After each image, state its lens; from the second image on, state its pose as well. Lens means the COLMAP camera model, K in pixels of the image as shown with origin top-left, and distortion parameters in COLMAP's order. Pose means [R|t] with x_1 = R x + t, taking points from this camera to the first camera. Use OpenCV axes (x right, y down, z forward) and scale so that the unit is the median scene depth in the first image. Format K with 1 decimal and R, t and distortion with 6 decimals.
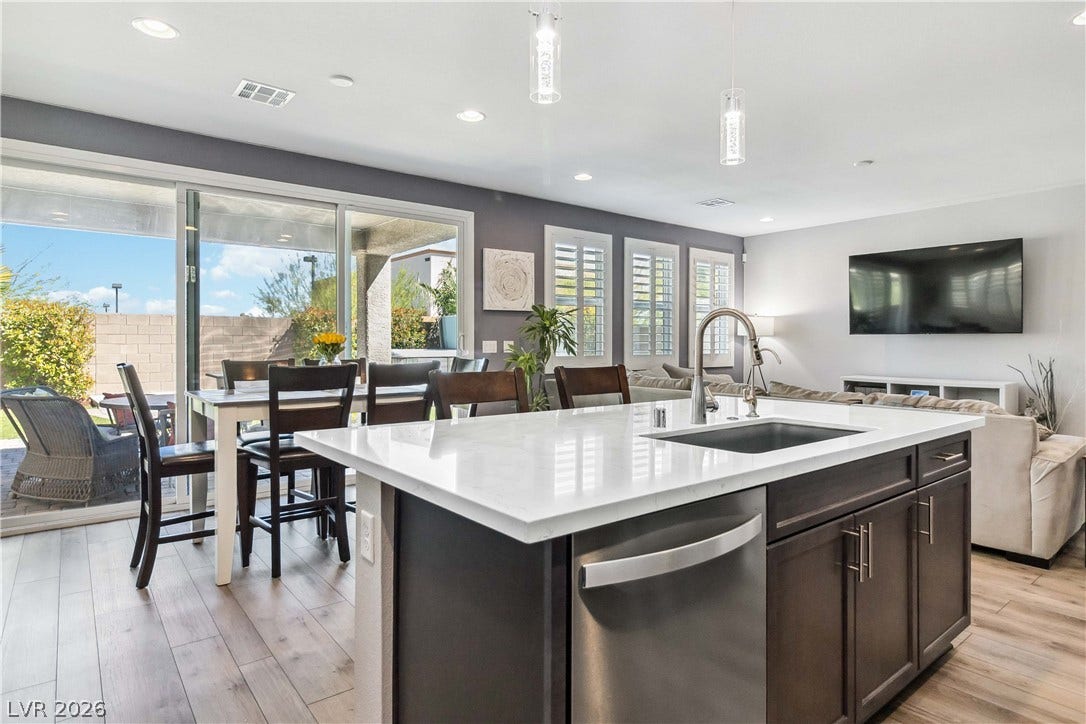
lens RADIAL K [[596.7, 0, 547.3], [0, 596.7, 348.0], [0, 0, 1]] dist [0.000050, 0.000728]
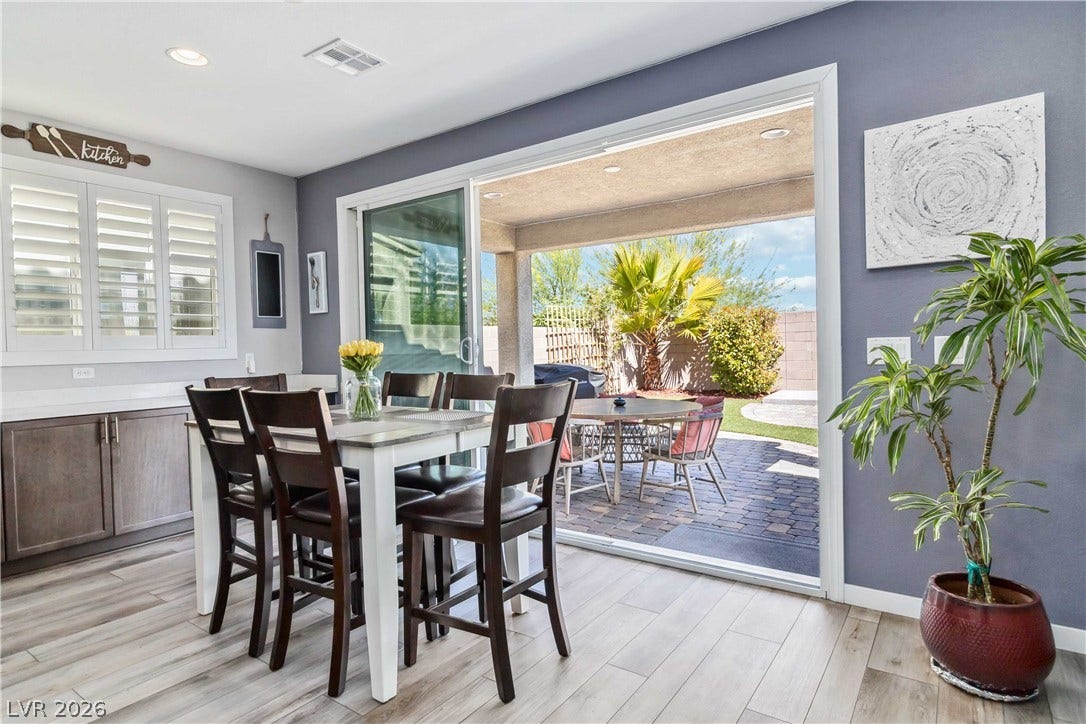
lens RADIAL K [[587.3, 0, 550.2], [0, 587.3, 355.4], [0, 0, 1]] dist [0.000791, 0.002641]
pose [[0.281897, 0.009166, -0.959401, 0.208075], [0.016104, 0.999768, 0.014283, -0.007211], [0.959310, -0.019477, 0.281684, 0.527627]]
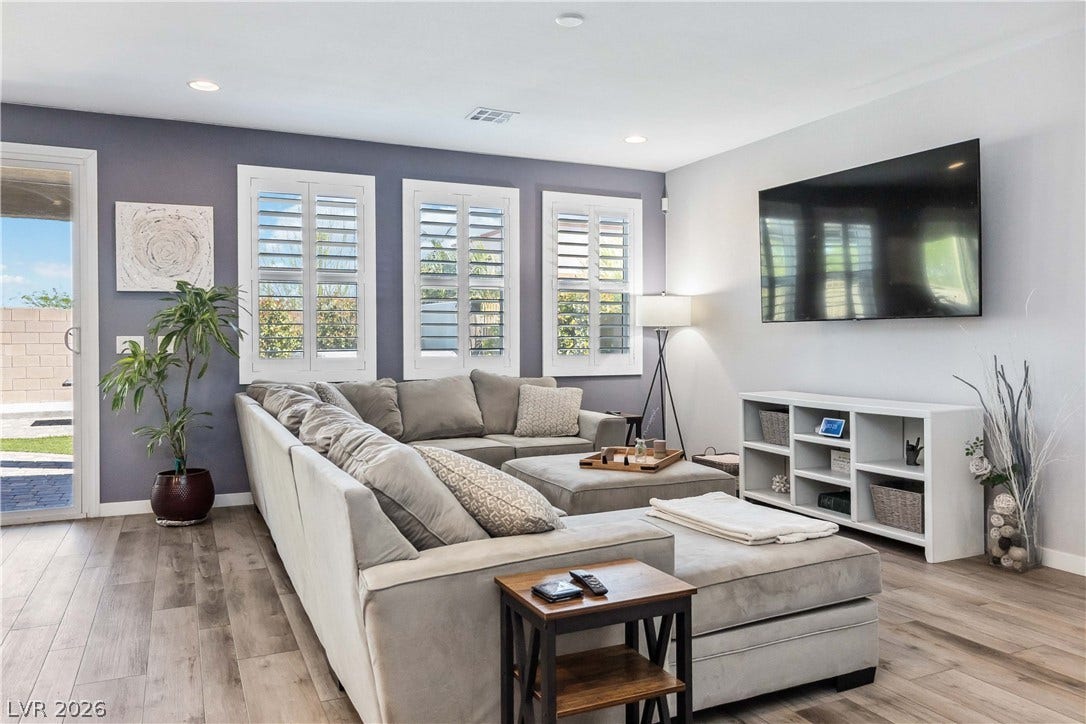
lens RADIAL K [[783.1, 0, 549.1], [0, 783.1, 351.3], [0, 0, 1]] dist [-0.003641, -0.001716]
pose [[0.973481, -0.001789, -0.228760, 0.483561], [0.002383, 0.999994, 0.002323, 0.003985], [0.228755, -0.002806, 0.973480, 0.189520]]
